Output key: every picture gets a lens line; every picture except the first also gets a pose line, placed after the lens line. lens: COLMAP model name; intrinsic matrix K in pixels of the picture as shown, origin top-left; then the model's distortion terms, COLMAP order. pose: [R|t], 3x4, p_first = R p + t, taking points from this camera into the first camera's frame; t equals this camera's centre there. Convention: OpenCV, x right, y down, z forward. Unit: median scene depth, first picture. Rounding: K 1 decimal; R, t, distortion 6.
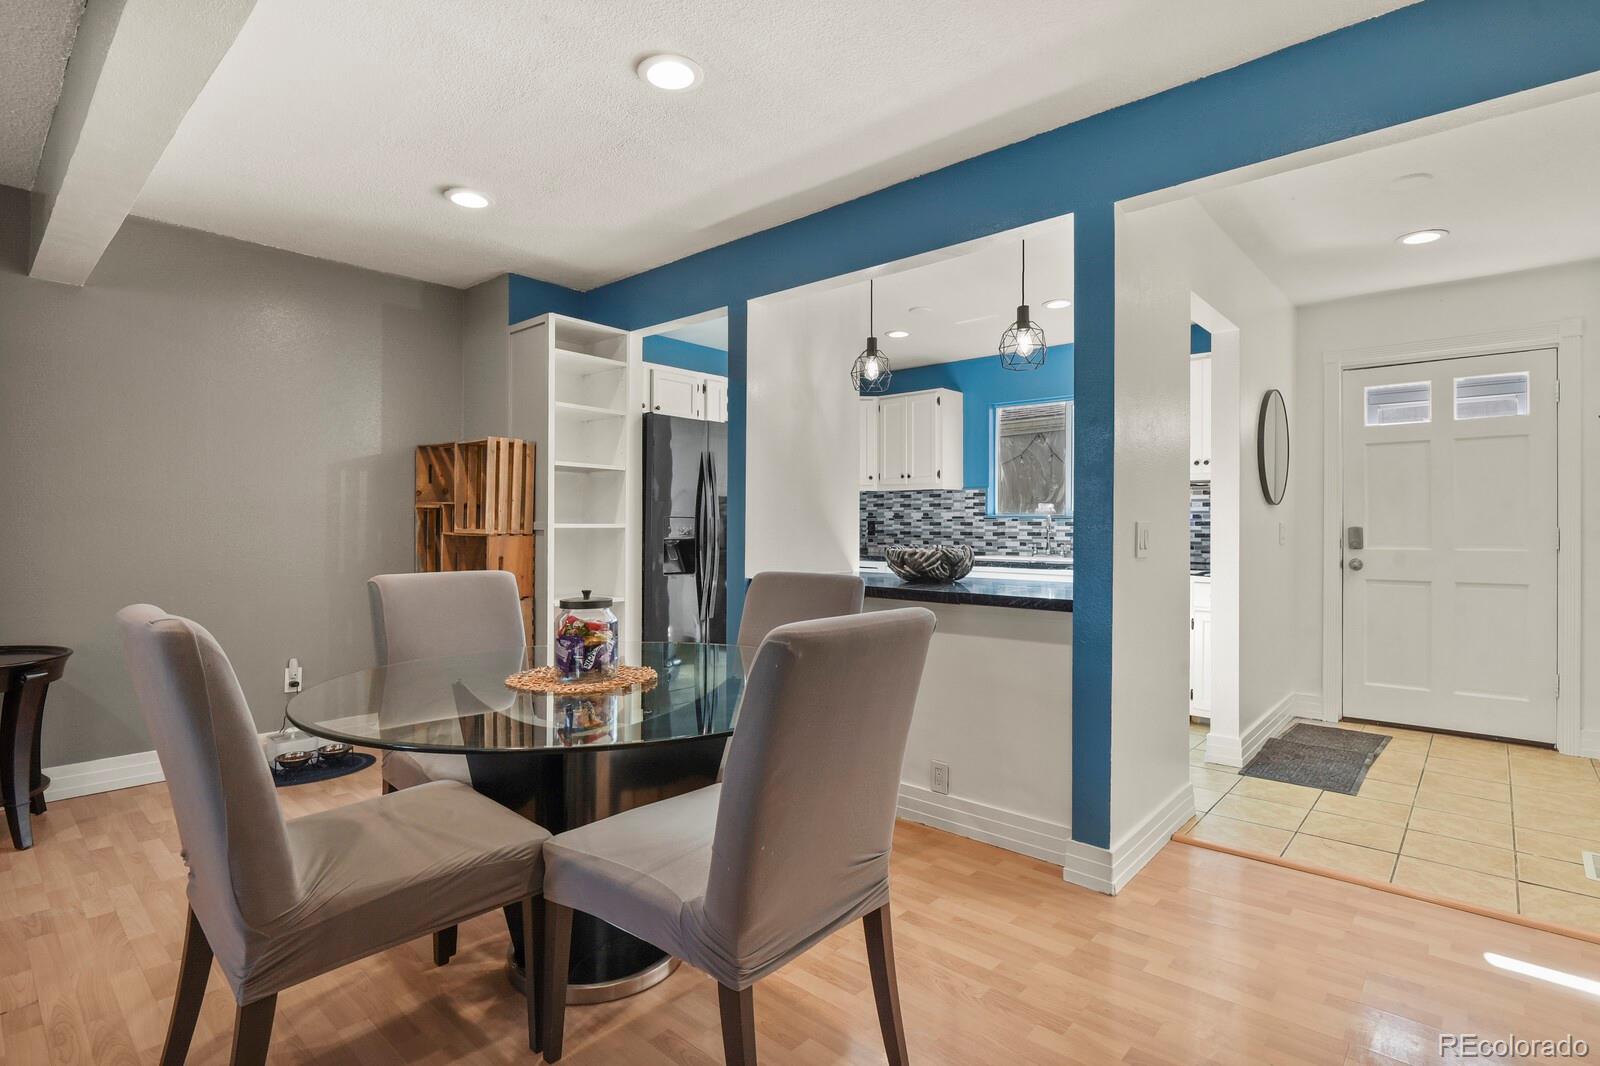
lens RADIAL K [[777.3, 0, 807.0], [0, 777.3, 528.6], [0, 0, 1]] dist [-0.008764, -0.002512]
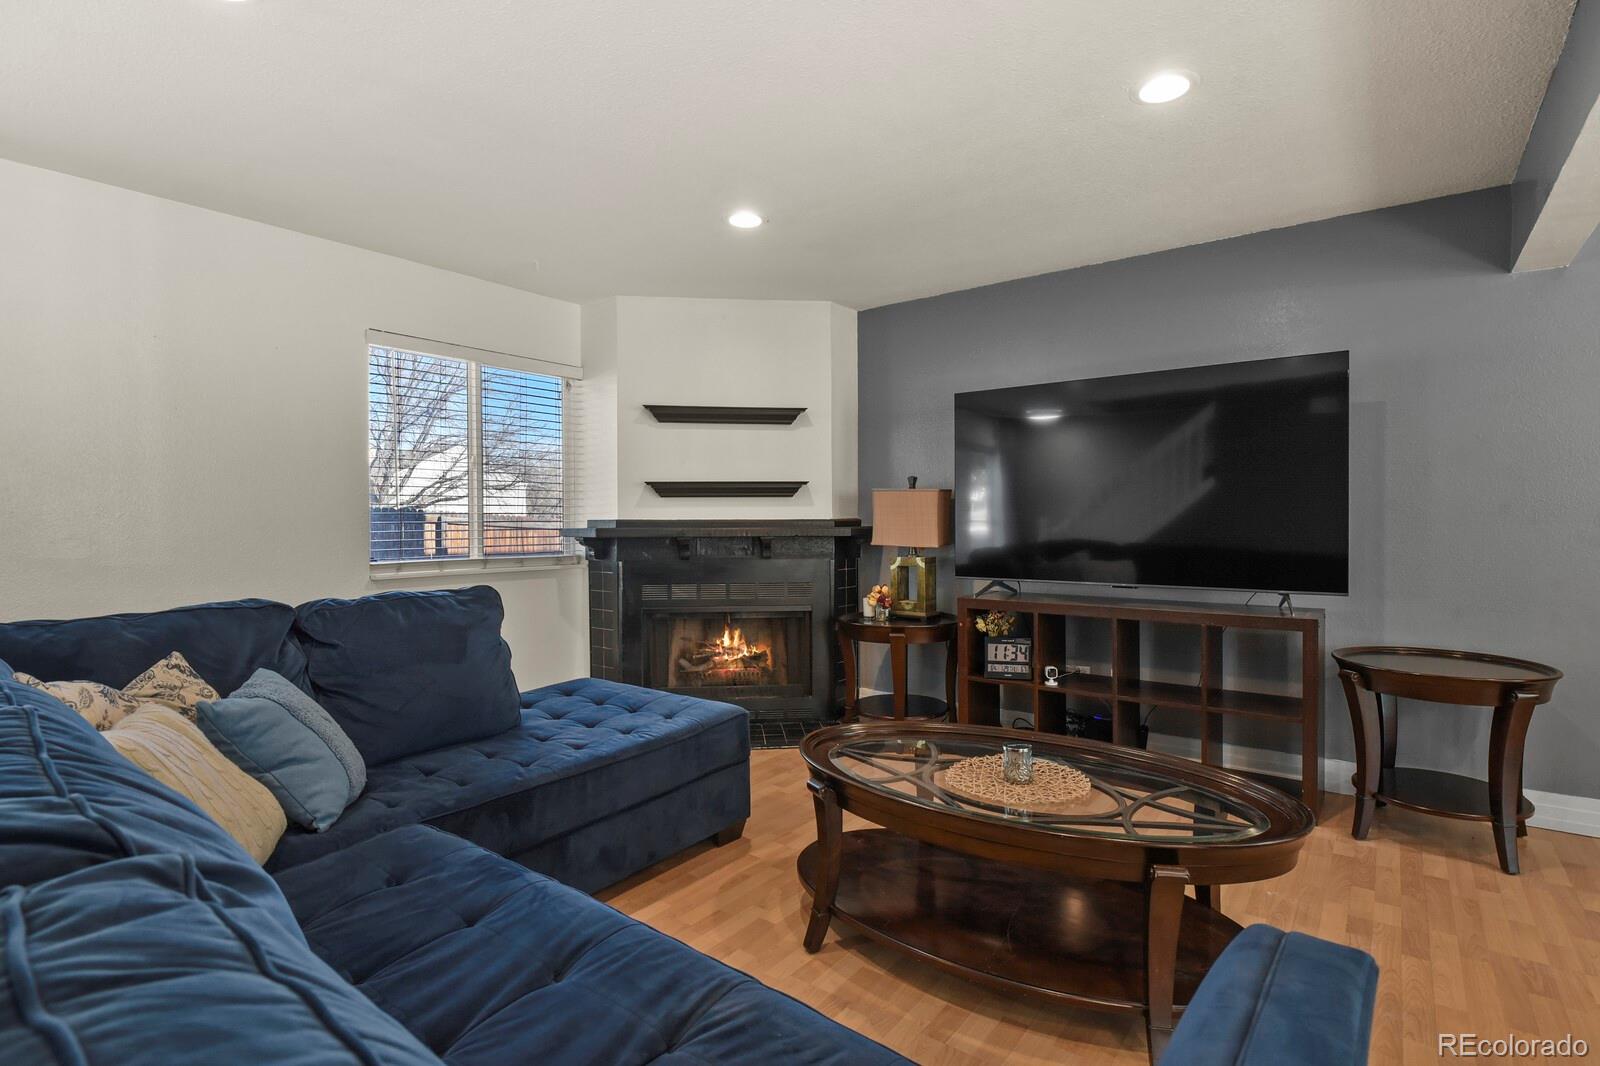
lens RADIAL K [[777.3, 0, 807.0], [0, 777.3, 528.6], [0, 0, 1]] dist [-0.008764, -0.002512]
pose [[0.076717, 0.007267, -0.997026, -0.063750], [0.001494, 0.999971, 0.007404, -0.009232], [0.997052, -0.002058, 0.076704, 0.024955]]
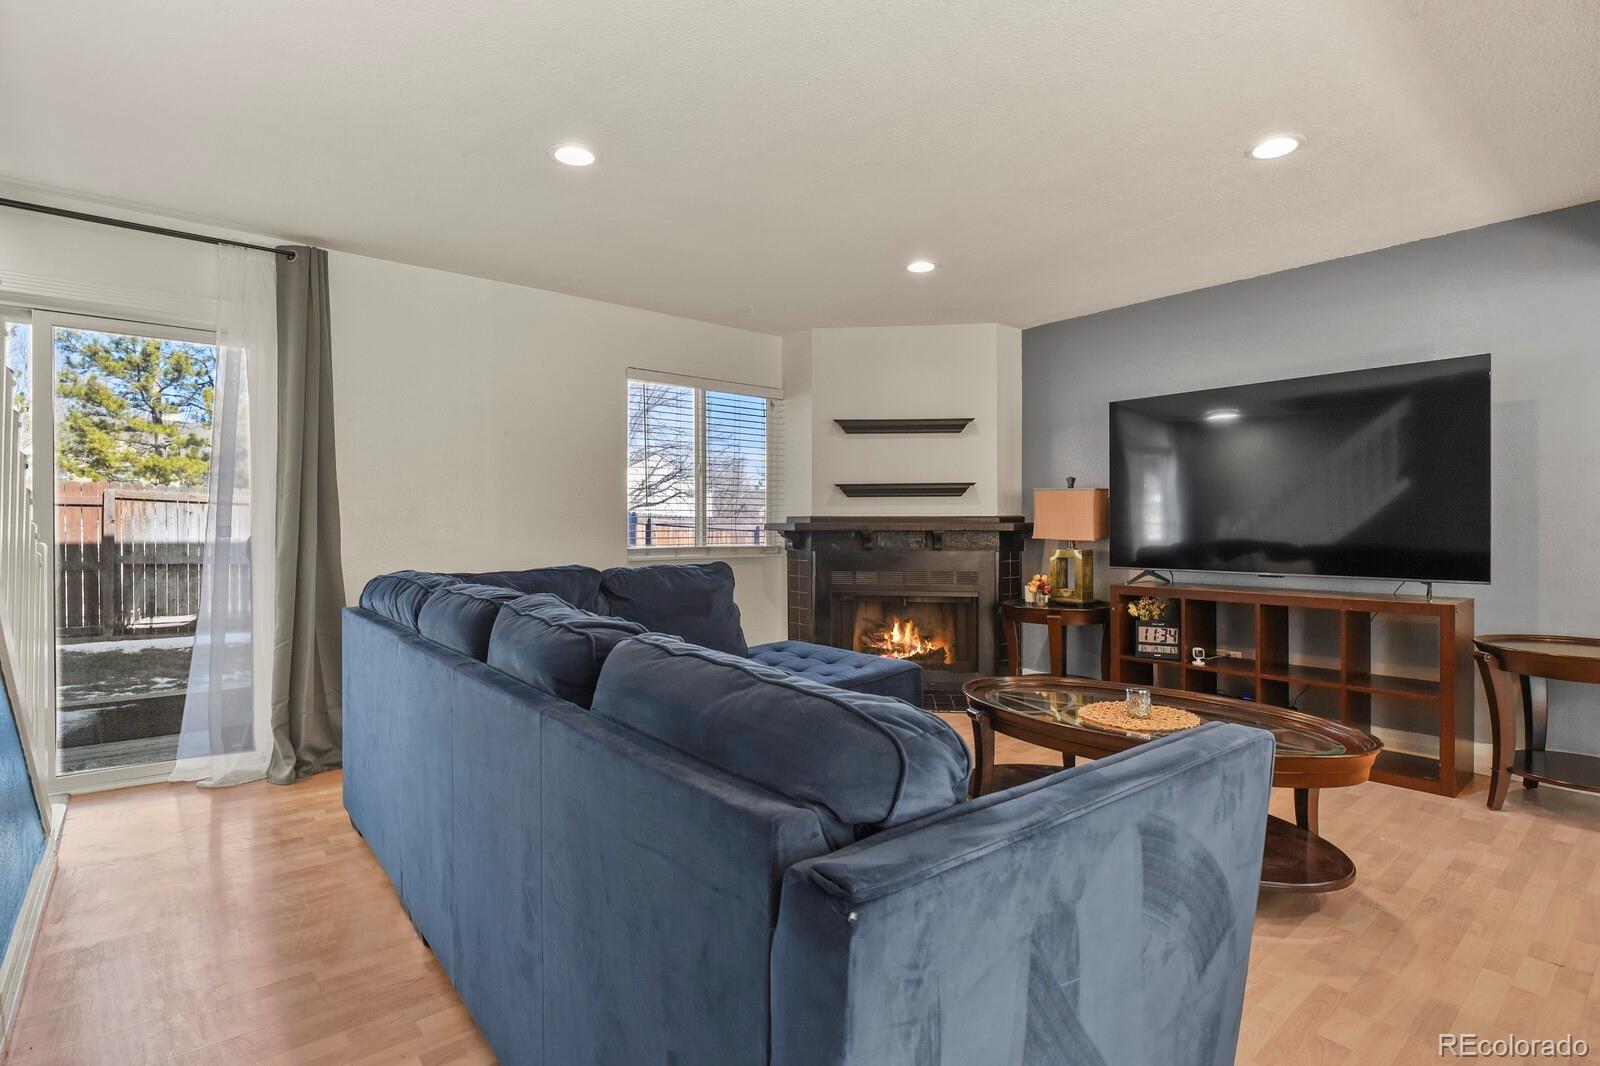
lens RADIAL K [[777.3, 0, 807.0], [0, 777.3, 528.6], [0, 0, 1]] dist [-0.008764, -0.002512]
pose [[-0.145161, -0.000236, -0.989408, 0.060151], [-0.002486, 0.999997, 0.000126, 0.001736], [0.989405, 0.002478, -0.145162, 0.024593]]
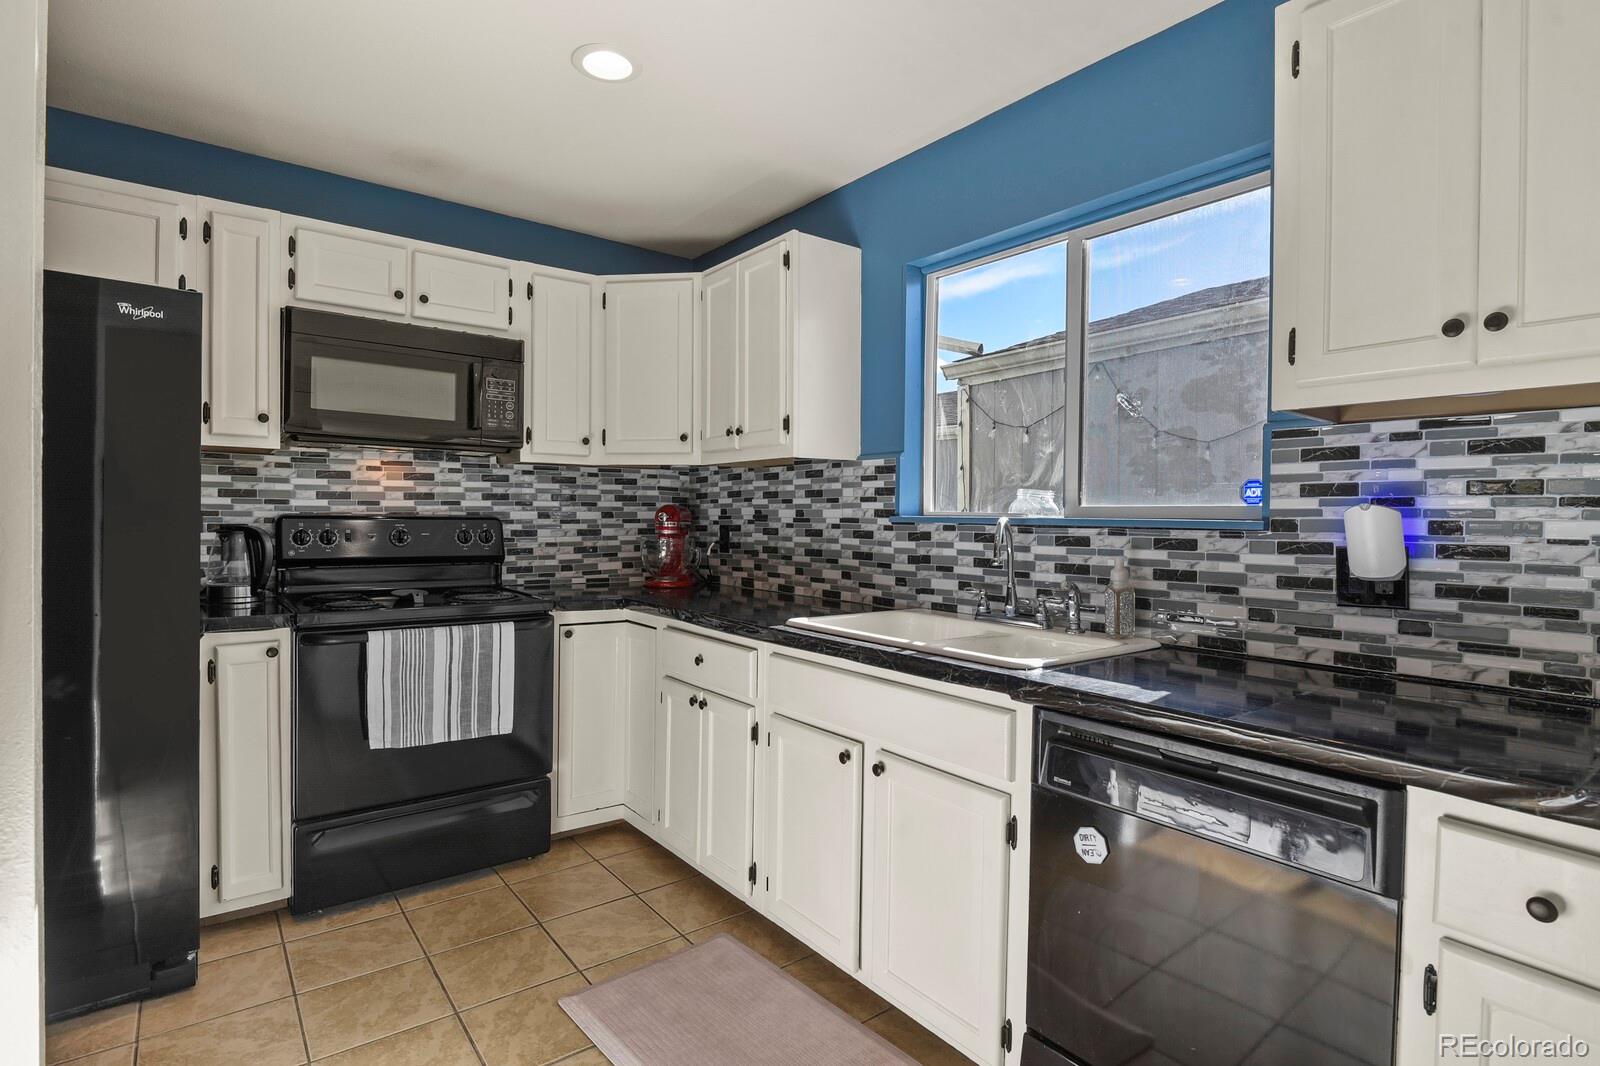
lens RADIAL K [[797.2, 0, 805.9], [0, 797.2, 529.1], [0, 0, 1]] dist [-0.011864, -0.001805]
pose [[0.983139, 0.010402, -0.182563, 0.267706], [-0.009275, 0.999932, 0.007027, -0.012768], [0.182624, -0.005215, 0.983169, 0.554891]]
